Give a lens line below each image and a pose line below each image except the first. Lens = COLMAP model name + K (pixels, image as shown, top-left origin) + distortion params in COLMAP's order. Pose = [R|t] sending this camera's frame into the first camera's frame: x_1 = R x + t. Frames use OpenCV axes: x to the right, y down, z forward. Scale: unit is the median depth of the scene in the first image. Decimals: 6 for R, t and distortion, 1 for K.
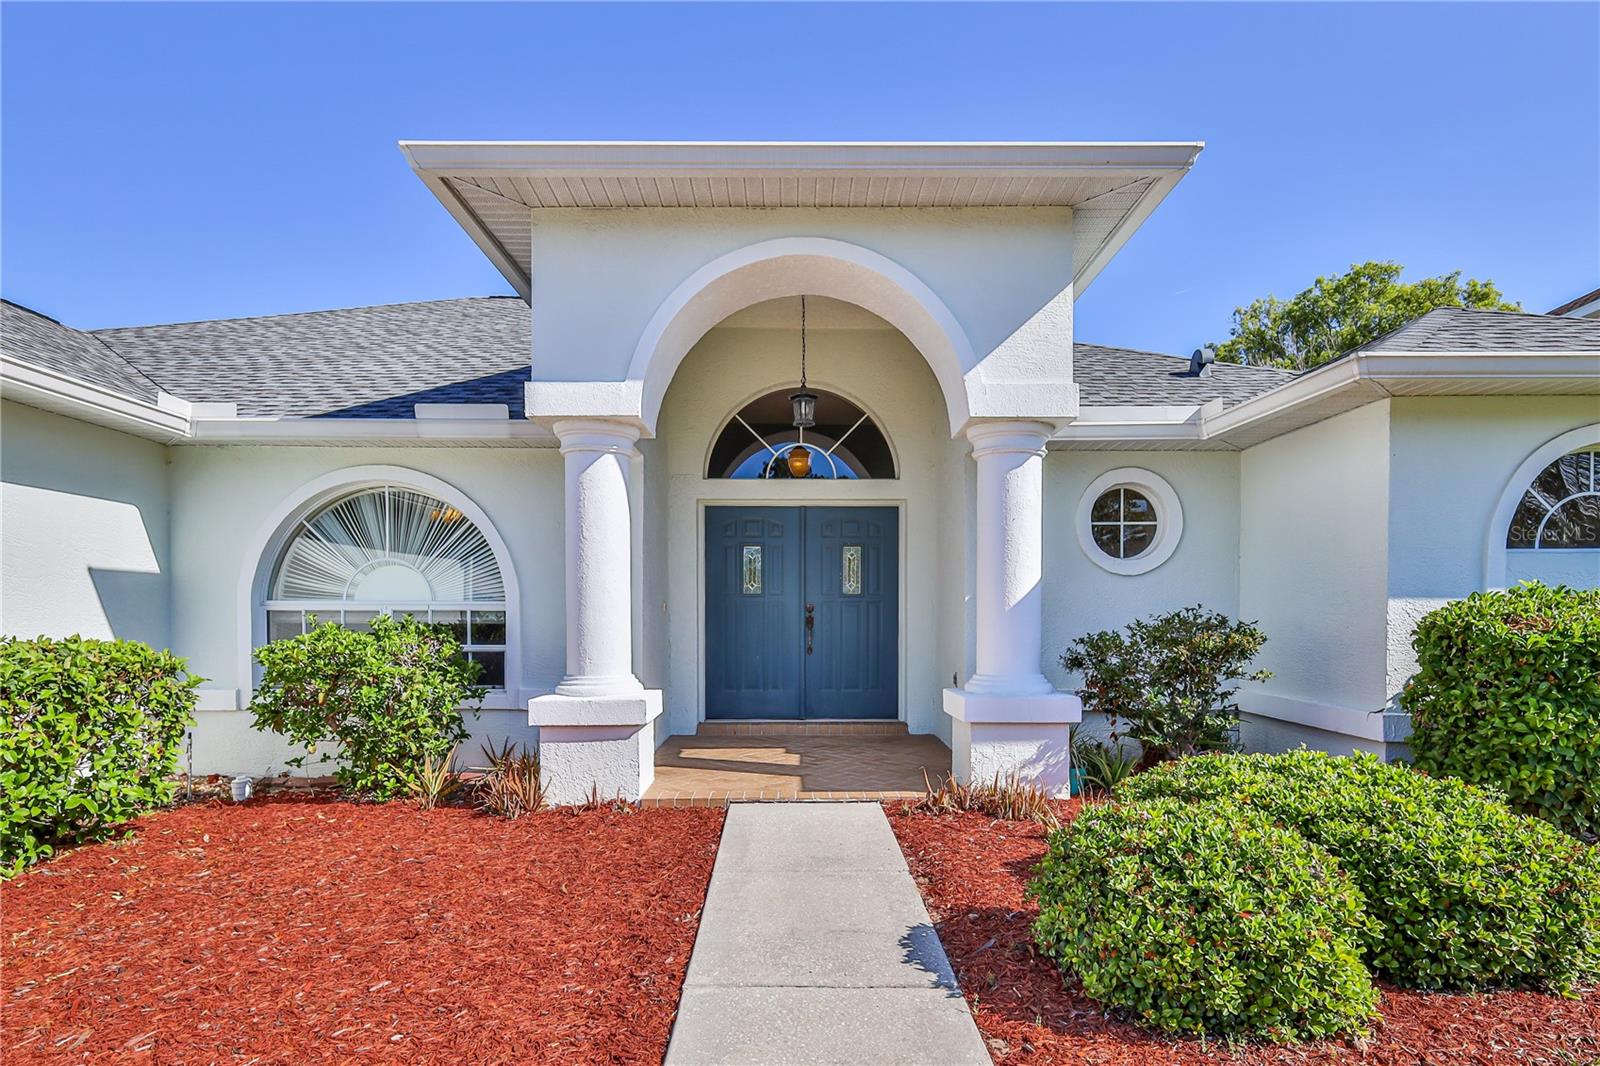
lens RADIAL K [[849.0, 0, 801.7], [0, 849.0, 641.5], [0, 0, 1]] dist [0.003440, 0.001084]
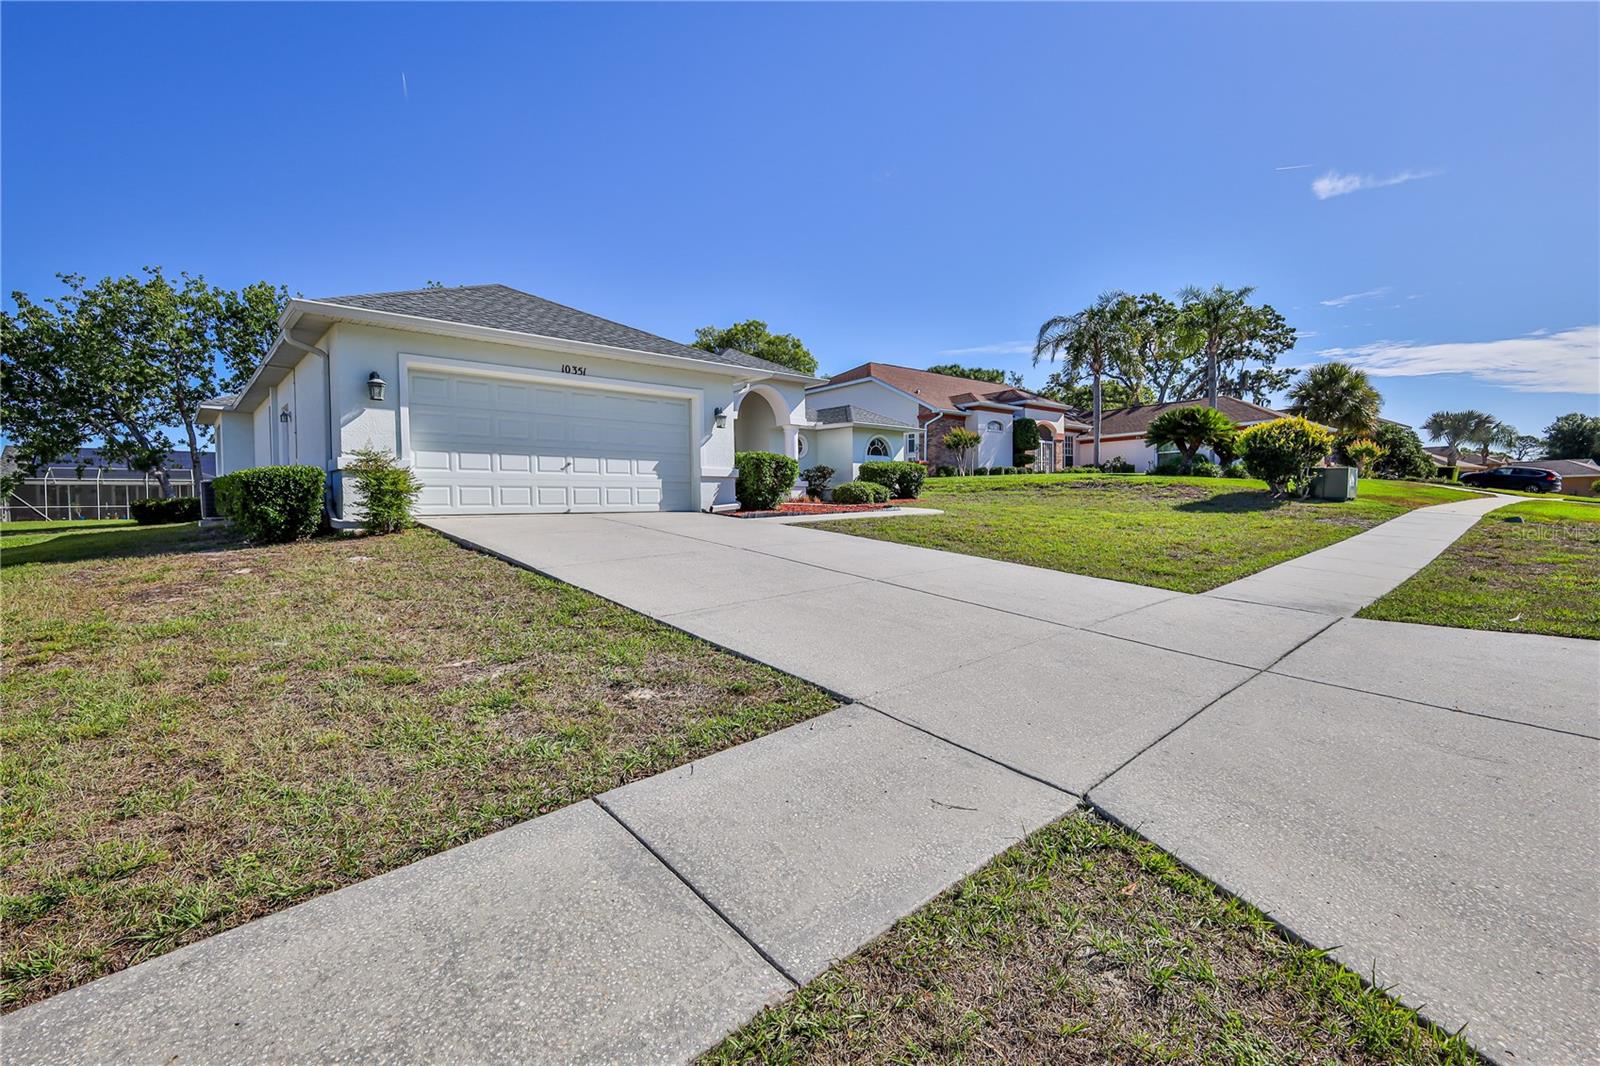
lens RADIAL K [[727.9, 0, 797.1], [0, 727.9, 514.0], [0, 0, 1]] dist [0.000699, 0.000060]
pose [[0.746278, -0.014474, 0.665477, -2.288709], [0.033761, 0.999300, -0.016126, 0.289306], [-0.664778, 0.034502, 0.746244, -1.914773]]
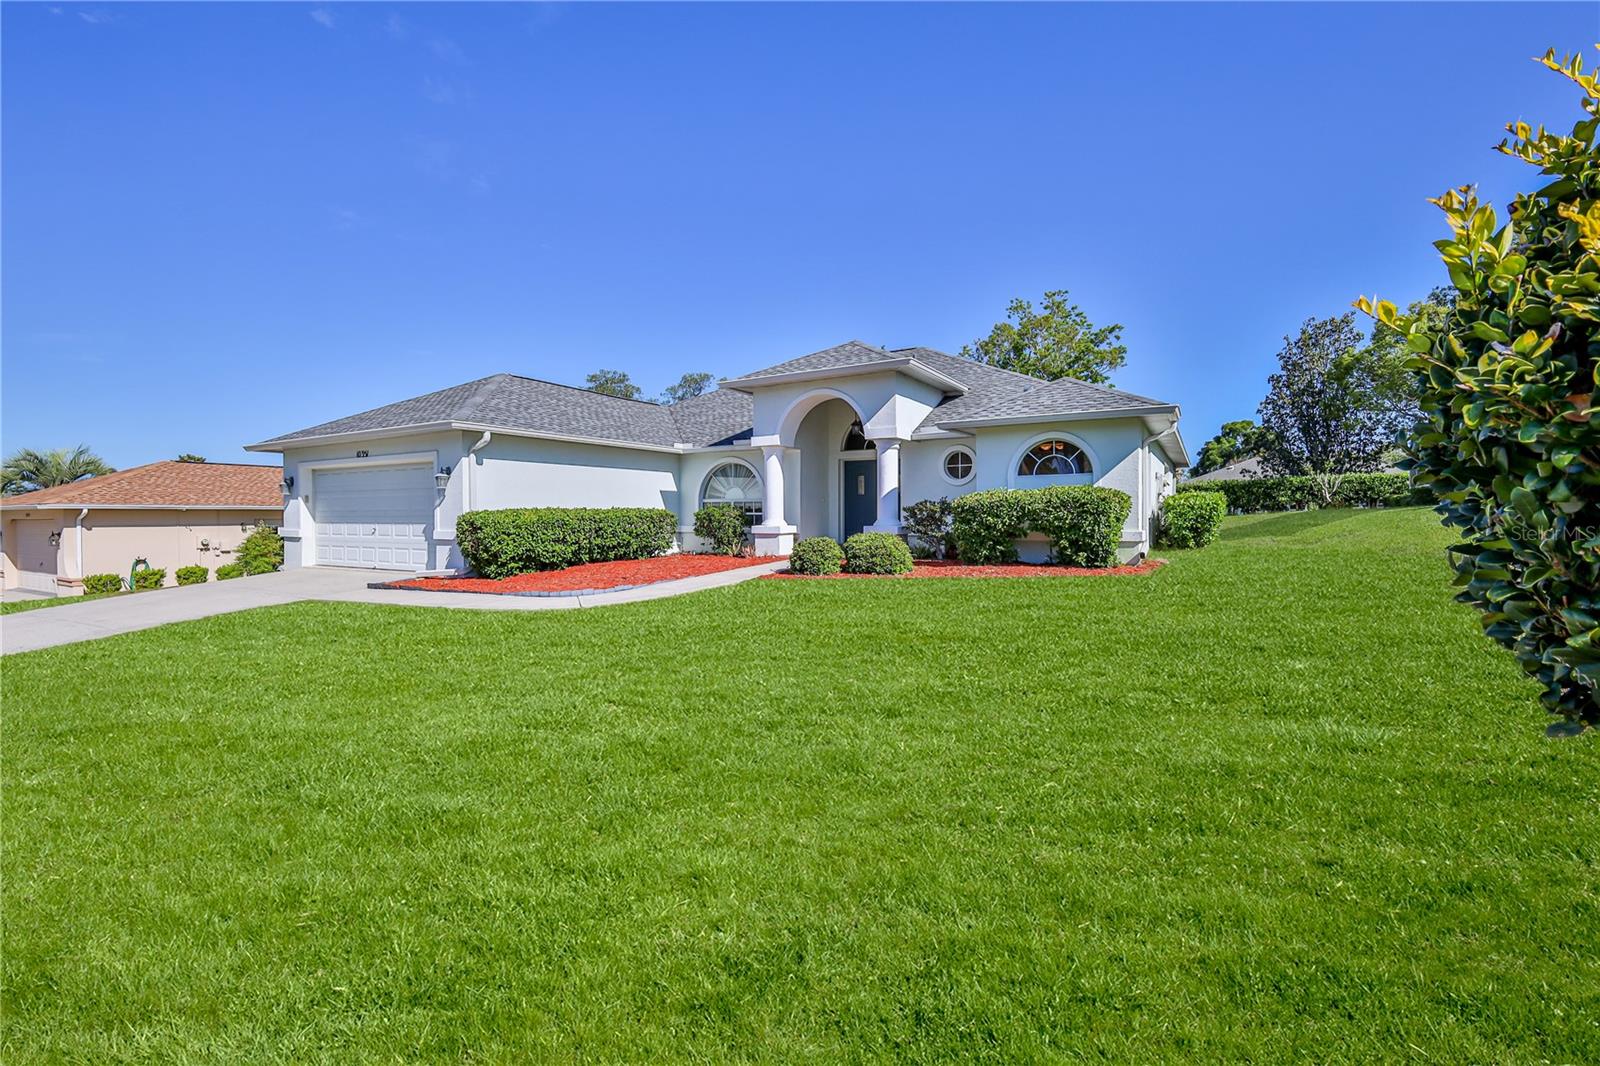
lens RADIAL K [[691.8, 0, 790.9], [0, 691.8, 518.7], [0, 0, 1]] dist [-0.001388, 0.000024]
pose [[0.853744, 0.001300, -0.520691, 1.188308], [-0.010592, 0.999833, -0.014872, 0.071398], [0.520585, 0.018212, 0.853616, -1.240739]]
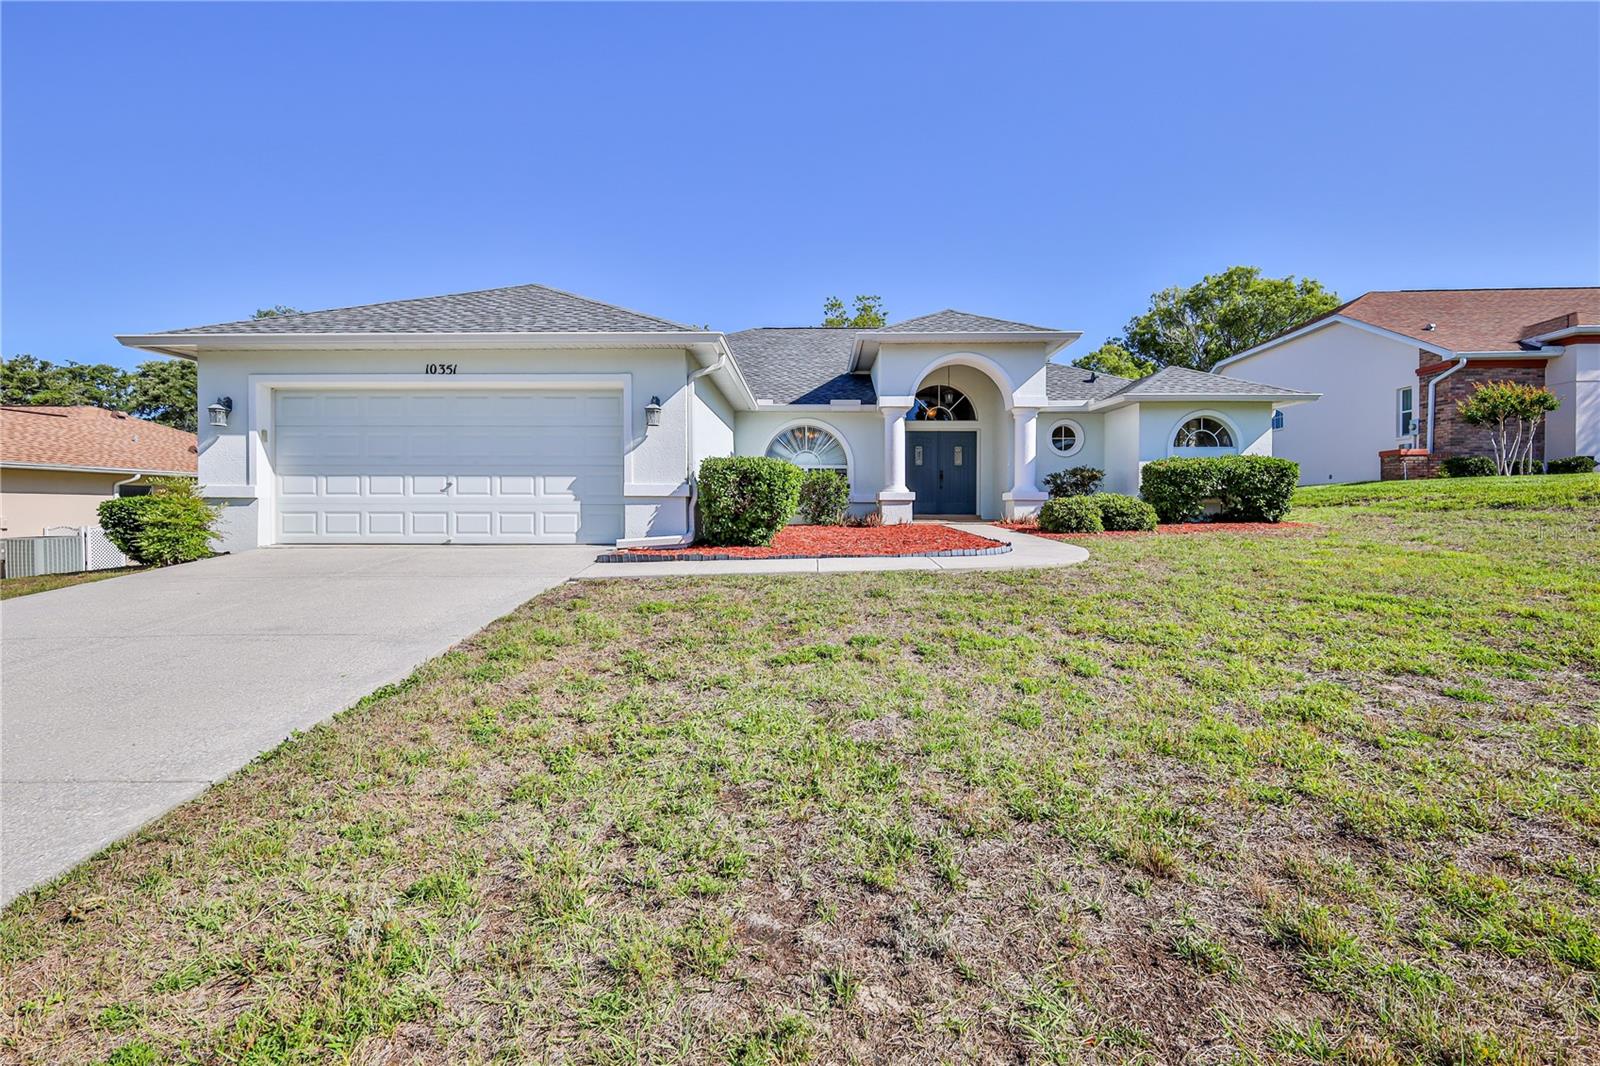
lens RADIAL K [[691.8, 0, 790.9], [0, 691.8, 518.7], [0, 0, 1]] dist [-0.001388, 0.000024]
pose [[0.999096, 0.005554, -0.042146, -0.490432], [-0.006098, 0.999900, -0.012788, 0.186502], [0.042071, 0.013033, 0.999030, -1.520797]]
